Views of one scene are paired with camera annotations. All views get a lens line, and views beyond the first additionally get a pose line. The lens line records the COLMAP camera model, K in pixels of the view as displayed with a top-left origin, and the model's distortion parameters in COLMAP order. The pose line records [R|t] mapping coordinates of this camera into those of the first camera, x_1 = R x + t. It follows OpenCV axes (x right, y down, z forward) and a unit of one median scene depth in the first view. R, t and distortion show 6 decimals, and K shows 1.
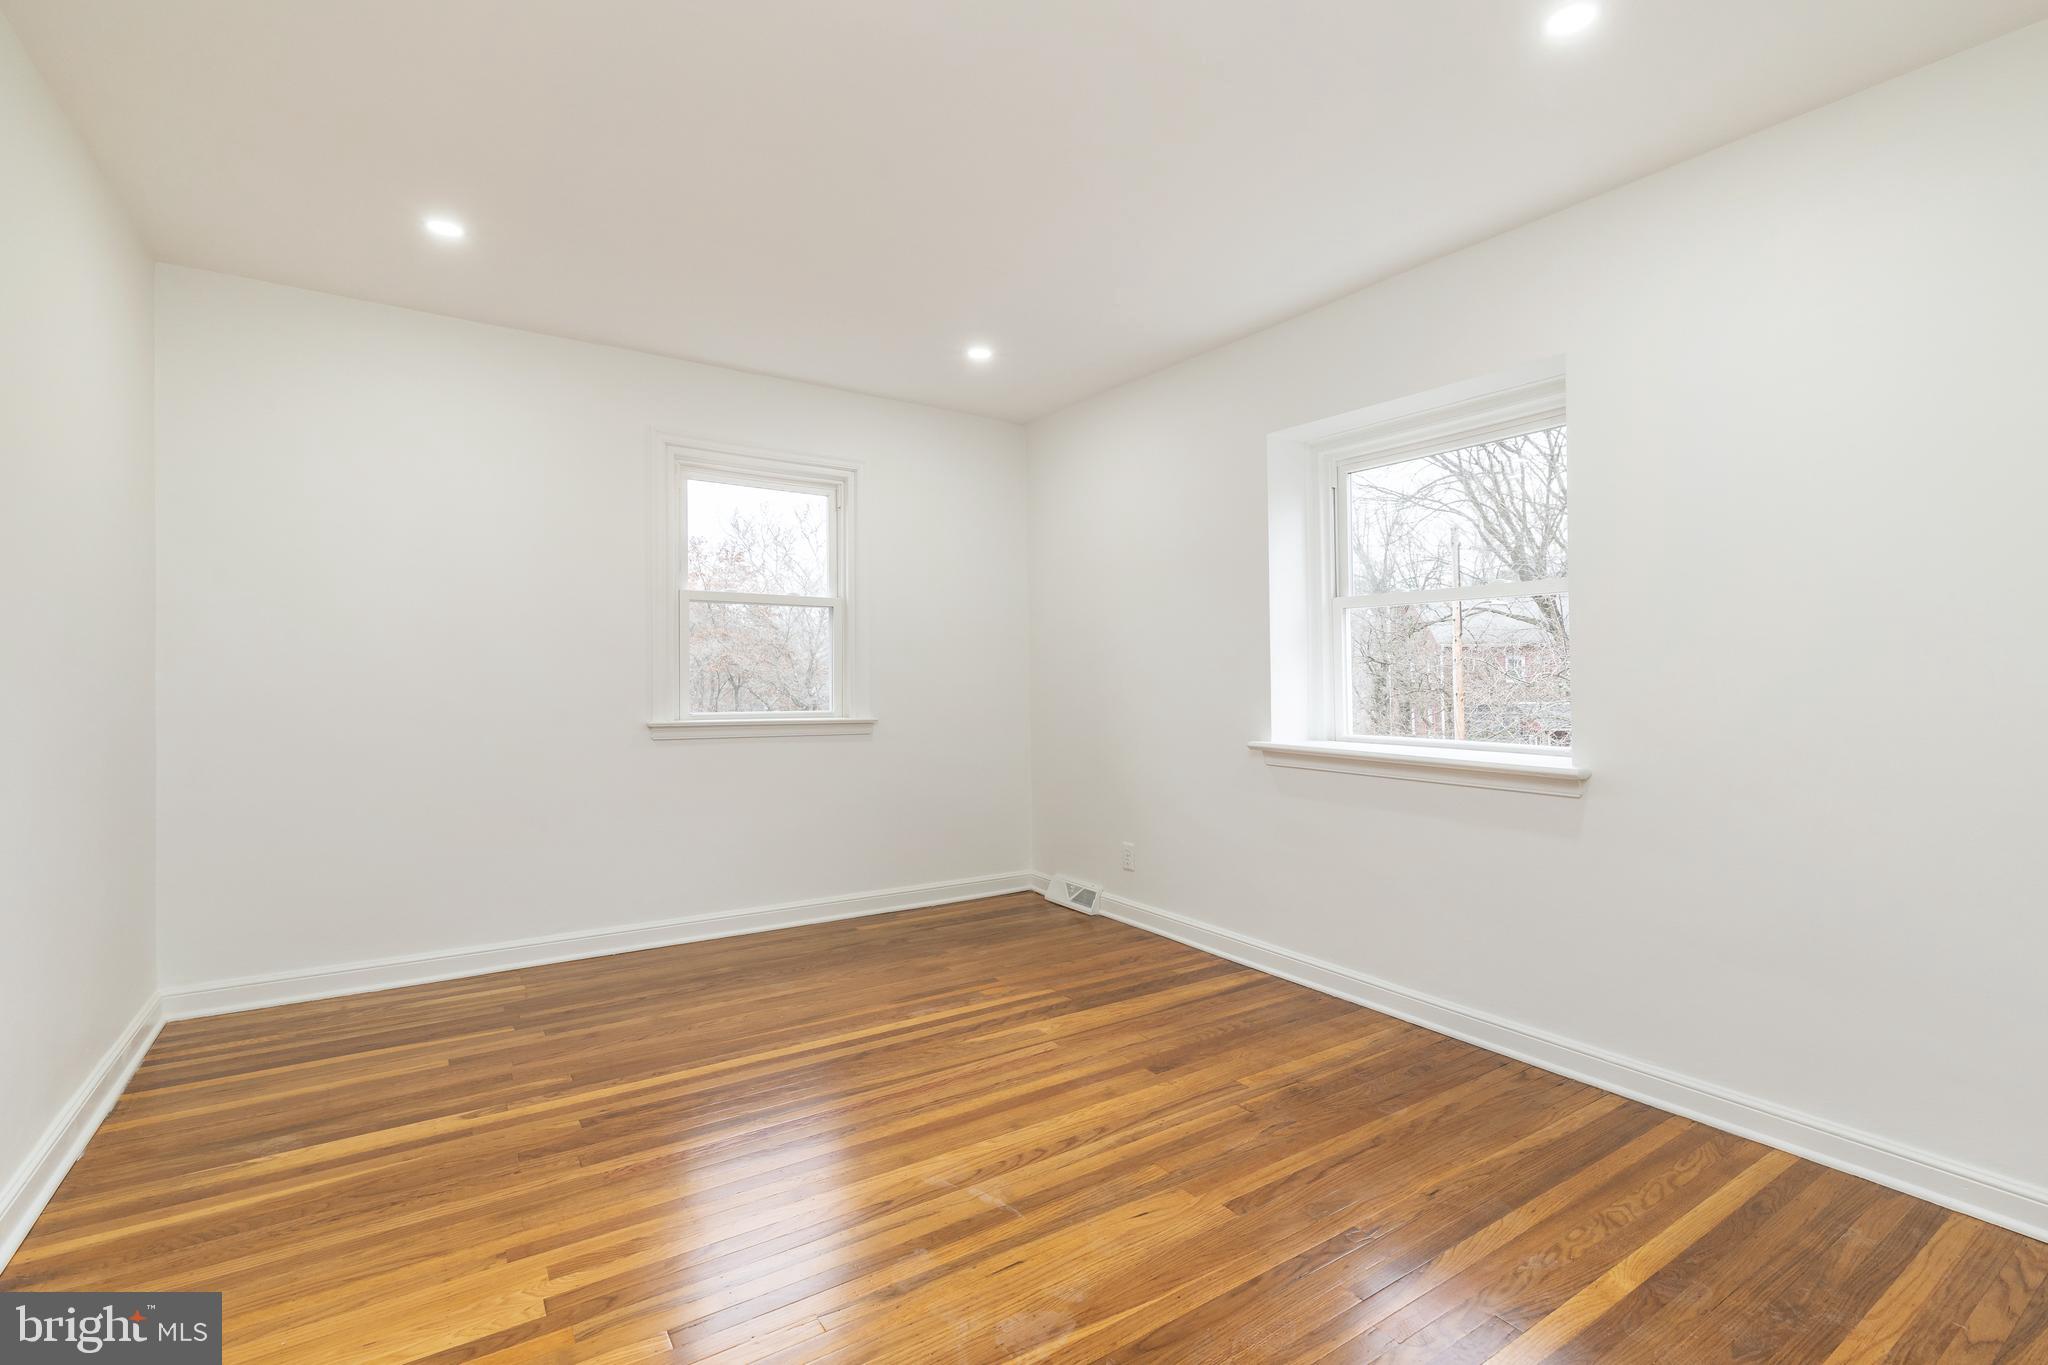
lens RADIAL K [[930.9, 0, 1034.8], [0, 930.9, 676.8], [0, 0, 1]] dist [0.002784, -0.001382]
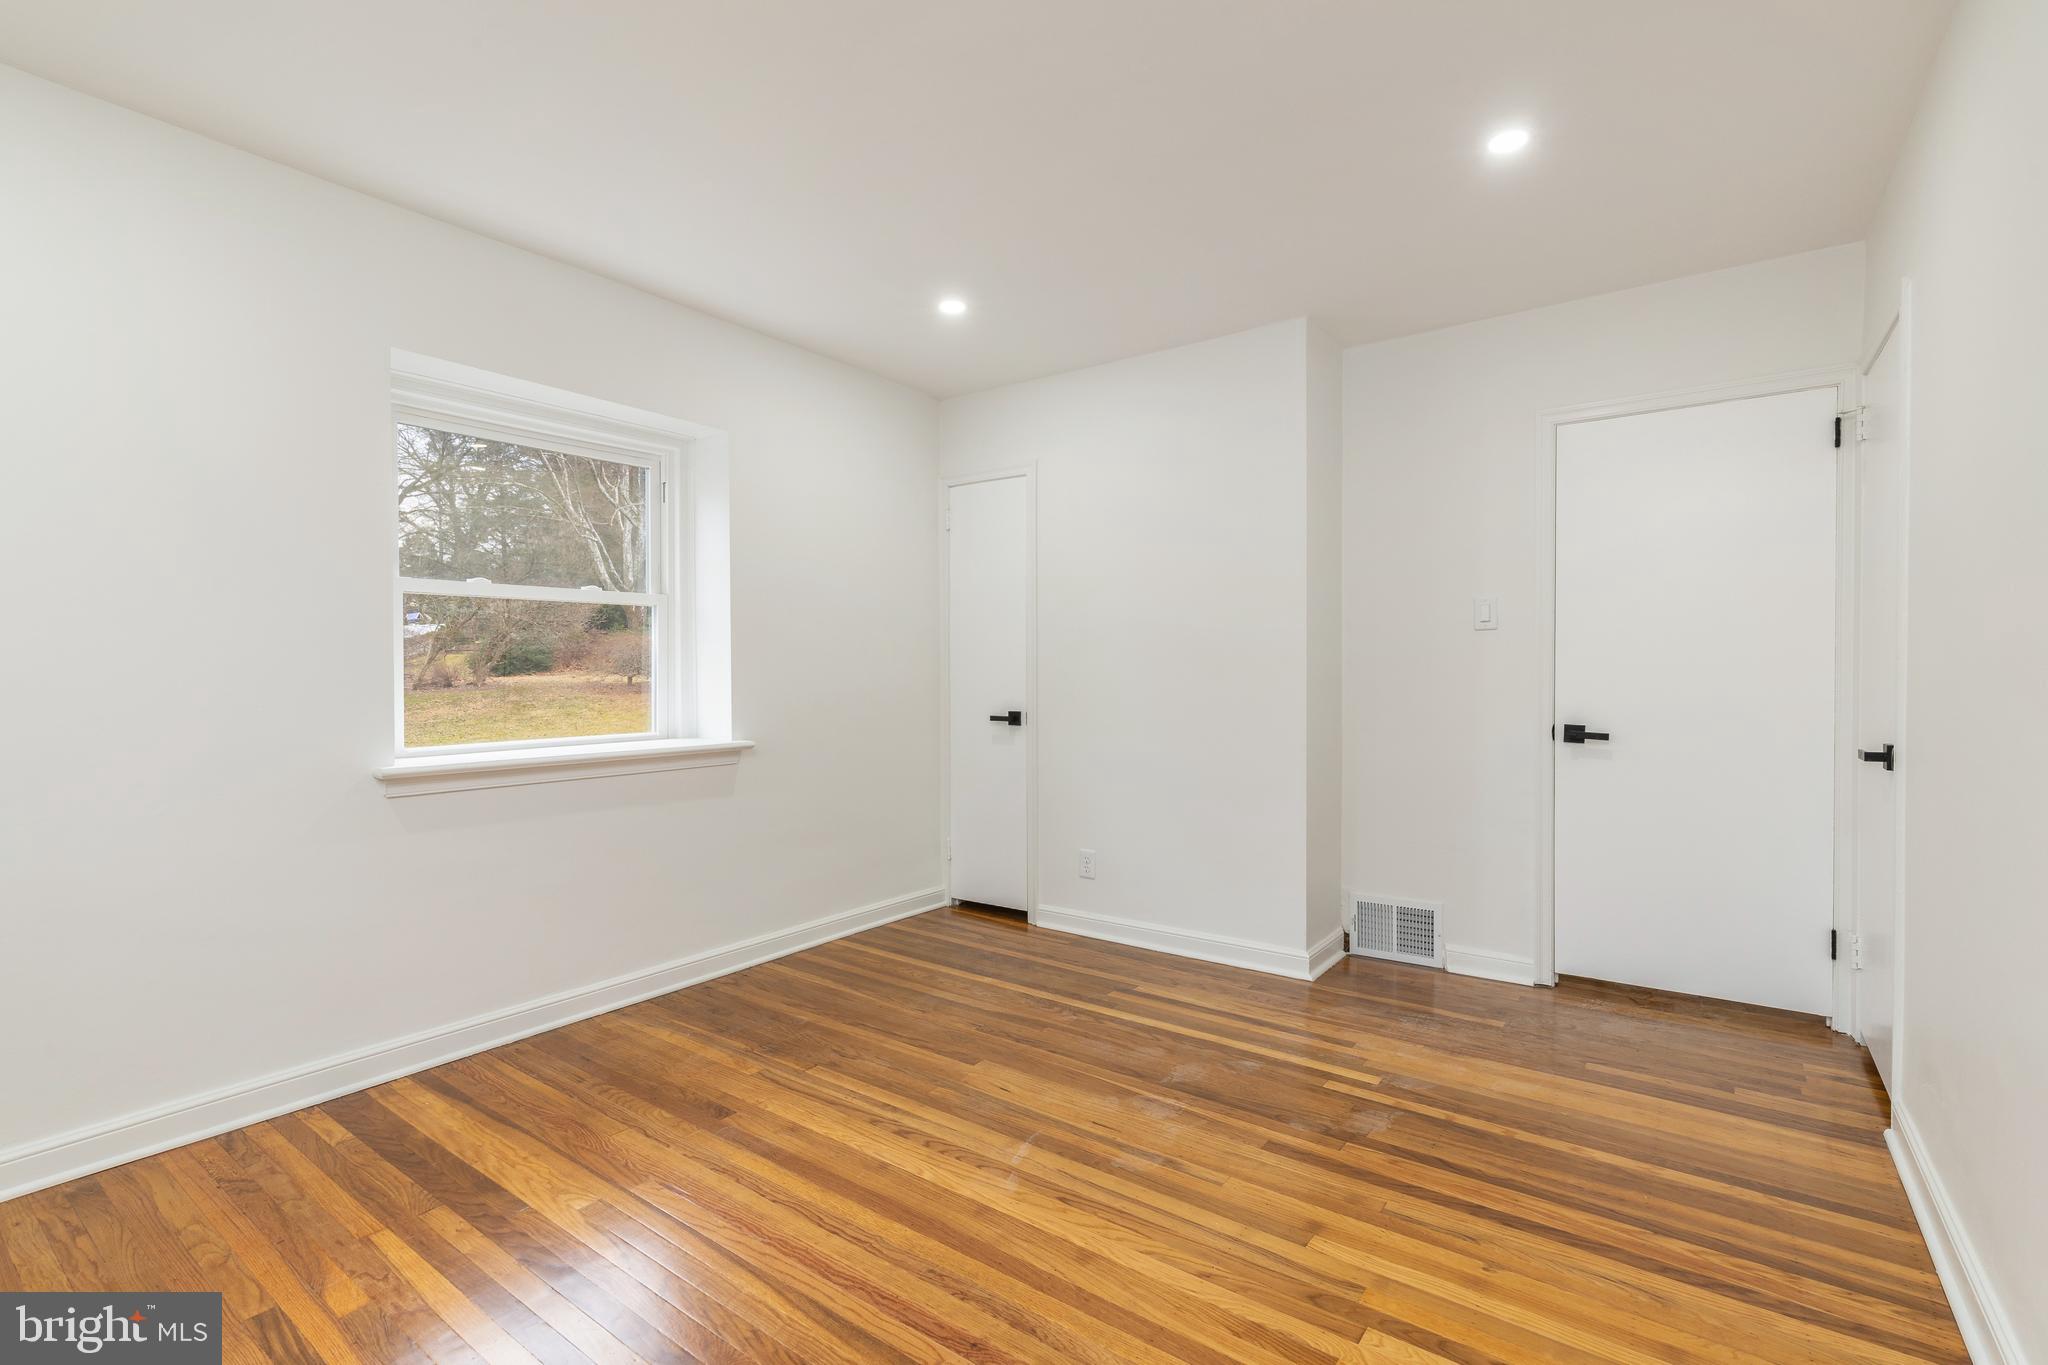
lens RADIAL K [[930.9, 0, 1034.9], [0, 930.9, 675.7], [0, 0, 1]] dist [0.002784, -0.001382]
pose [[-0.339197, -0.008777, 0.940674, -0.877507], [0.007161, 0.999903, 0.011912, -0.010800], [-0.940688, 0.010776, -0.339102, 1.097796]]
